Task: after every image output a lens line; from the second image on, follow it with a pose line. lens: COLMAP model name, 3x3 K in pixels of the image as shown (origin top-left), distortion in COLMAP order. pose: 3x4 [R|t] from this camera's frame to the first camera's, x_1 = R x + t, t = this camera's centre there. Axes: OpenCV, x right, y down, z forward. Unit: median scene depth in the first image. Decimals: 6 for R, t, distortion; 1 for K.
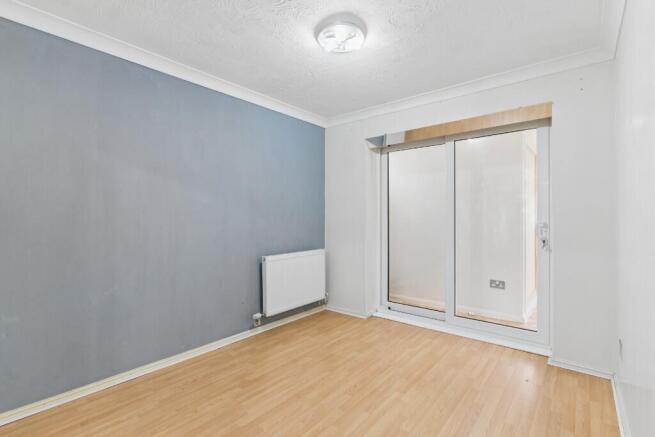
lens RADIAL K [[309.4, 0, 326.6], [0, 309.4, 223.7], [0, 0, 1]] dist [0.001854, -0.000051]
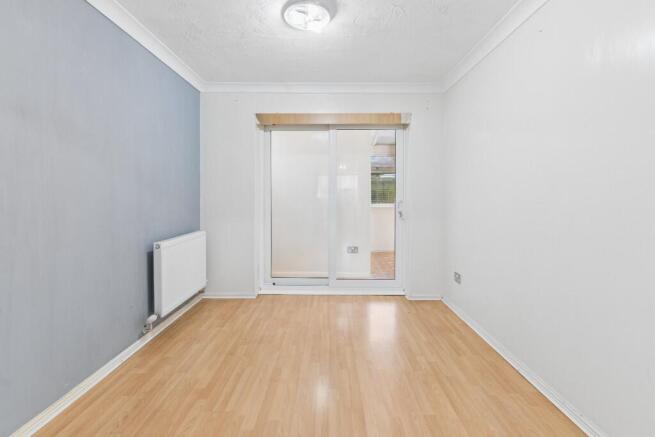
lens RADIAL K [[313.9, 0, 329.2], [0, 313.9, 211.2], [0, 0, 1]] dist [0.003083, 0.000572]
pose [[0.774219, -0.022155, 0.632530, -0.365351], [0.006822, 0.999621, 0.026662, 0.007451], [-0.632881, -0.016327, 0.774077, 0.100477]]
